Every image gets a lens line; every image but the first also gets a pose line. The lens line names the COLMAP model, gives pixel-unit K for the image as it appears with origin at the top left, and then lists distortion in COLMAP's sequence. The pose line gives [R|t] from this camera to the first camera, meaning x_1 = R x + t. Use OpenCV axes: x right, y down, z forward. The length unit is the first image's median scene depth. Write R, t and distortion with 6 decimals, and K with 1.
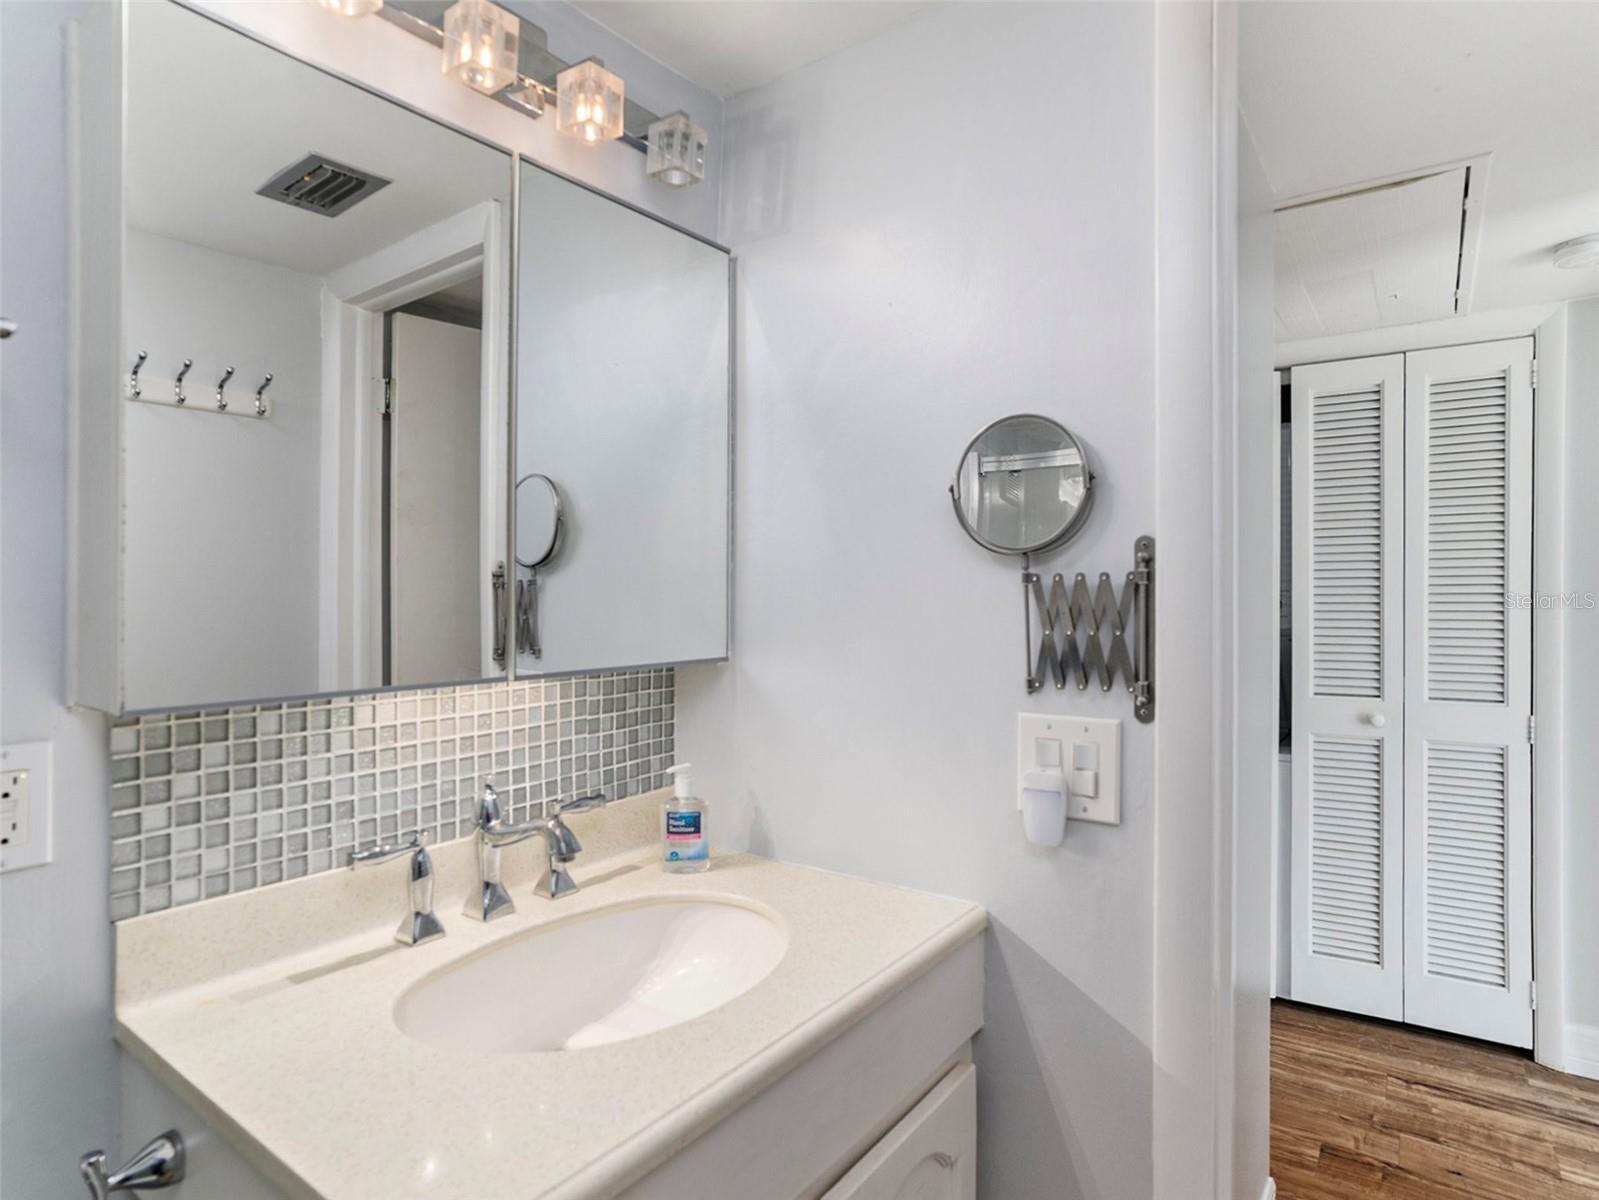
lens RADIAL K [[902.3, 0, 788.2], [0, 902.3, 597.4], [0, 0, 1]] dist [-0.046550, 0.016994]
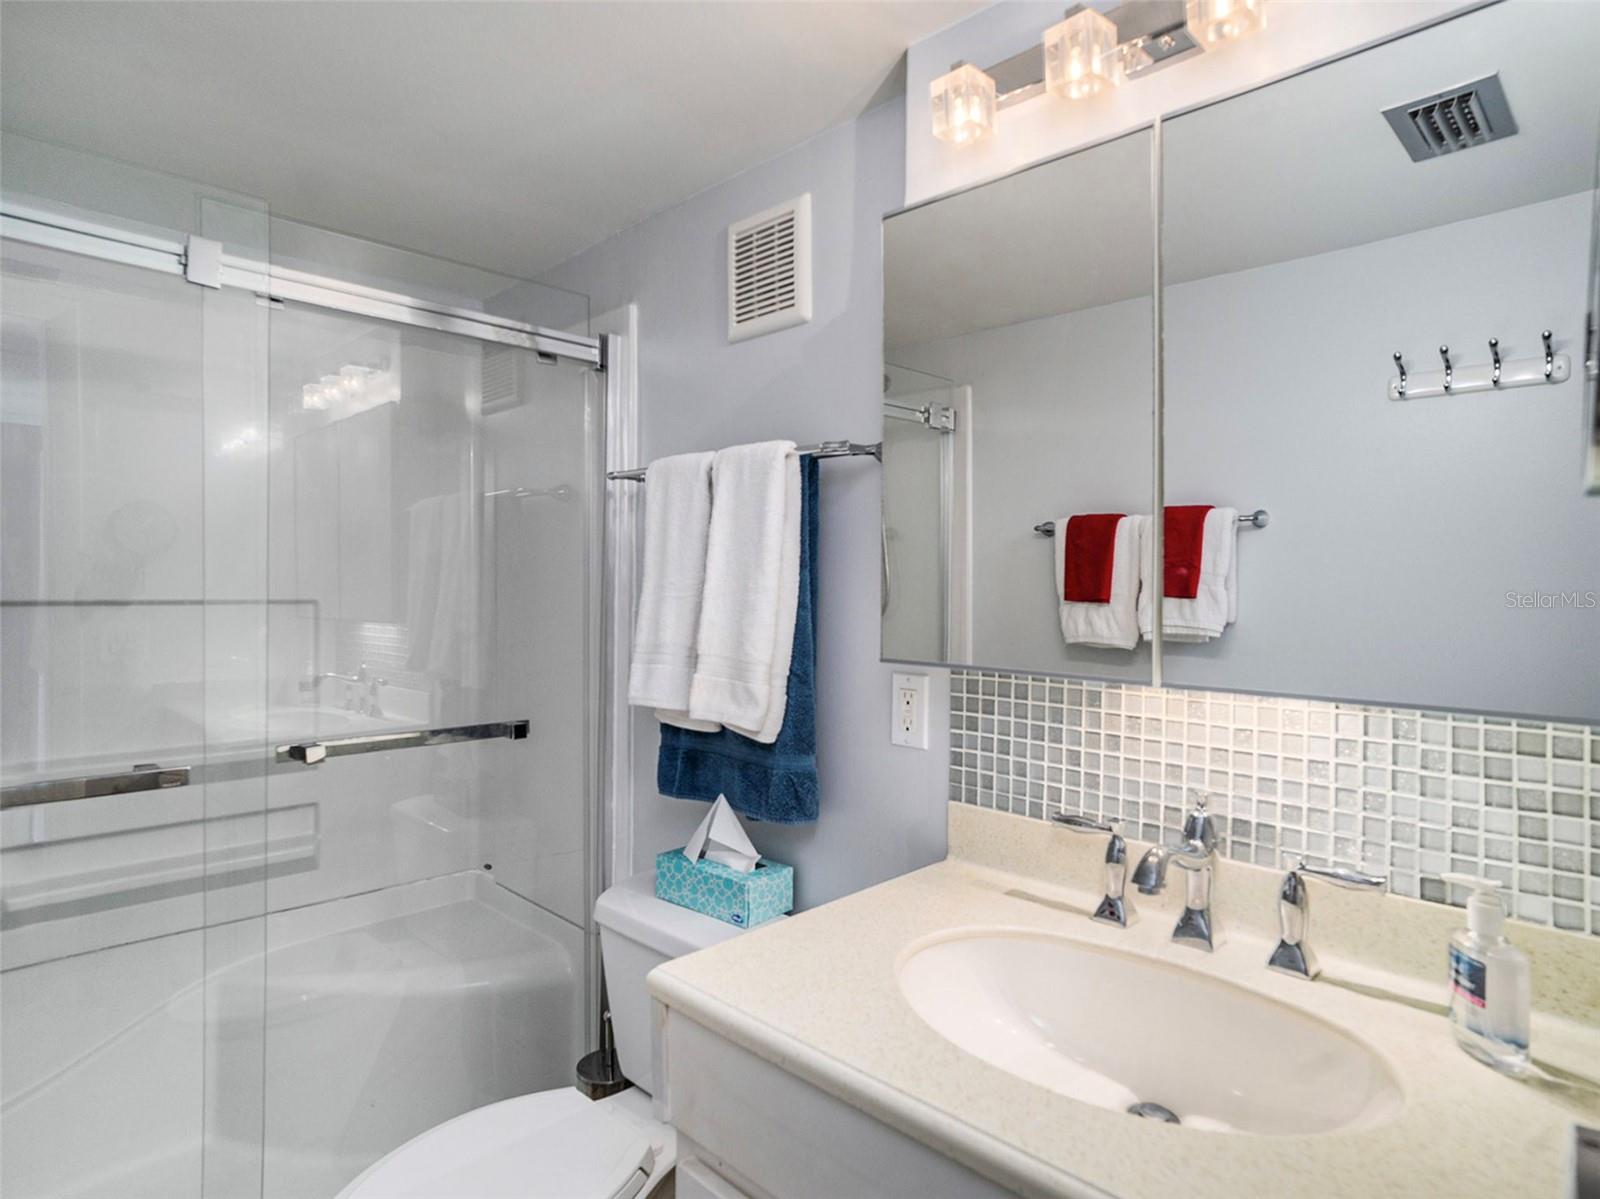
lens RADIAL K [[902.9, 0, 788.3], [0, 902.9, 590.0], [0, 0, 1]] dist [-0.046550, 0.016994]
pose [[-0.146946, 0.015552, -0.989022, 0.682302], [-0.011040, 0.999788, 0.017361, -0.020240], [0.989083, 0.013469, -0.146744, 0.774419]]
